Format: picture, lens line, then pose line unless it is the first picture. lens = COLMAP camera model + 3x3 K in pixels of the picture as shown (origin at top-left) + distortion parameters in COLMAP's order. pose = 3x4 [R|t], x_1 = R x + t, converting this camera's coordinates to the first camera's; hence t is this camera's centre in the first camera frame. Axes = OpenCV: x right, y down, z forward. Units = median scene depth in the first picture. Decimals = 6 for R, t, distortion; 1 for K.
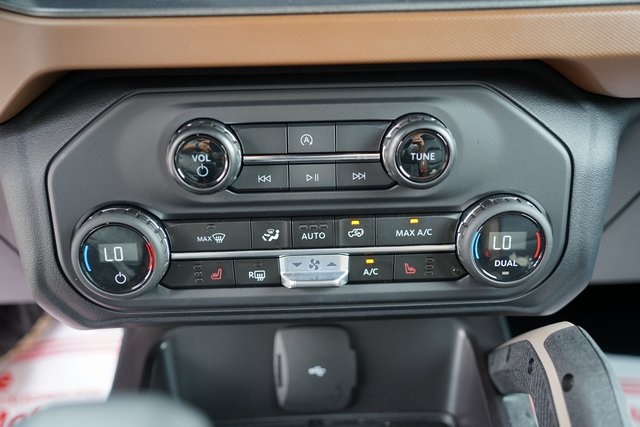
lens RADIAL K [[617.7, 0, 320.0], [0, 617.7, 213.5], [0, 0, 1]] dist [-0.000471, -0.000672]
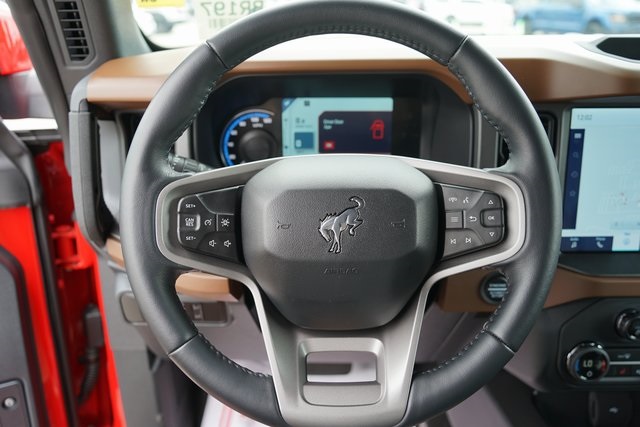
lens RADIAL K [[516.2, 0, 319.9], [0, 516.2, 205.1], [0, 0, 1]] dist [-0.039816, 0.015337]
pose [[0.999463, 0.019871, -0.026045, -1.289805], [-0.022039, 0.996072, -0.085761, -0.339375], [0.024238, 0.086289, 0.995975, -1.003762]]
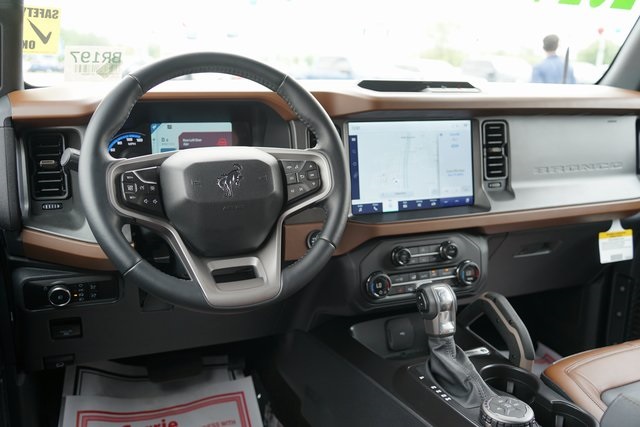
lens RADIAL K [[604.1, 0, 320.0], [0, 604.1, 213.5], [0, 0, 1]] dist [0.009656, 0.019159]
pose [[0.933739, -0.052463, 0.354088, -1.841648], [0.129636, 0.971613, -0.197896, 0.305409], [-0.333655, 0.230686, 0.914034, -2.170747]]
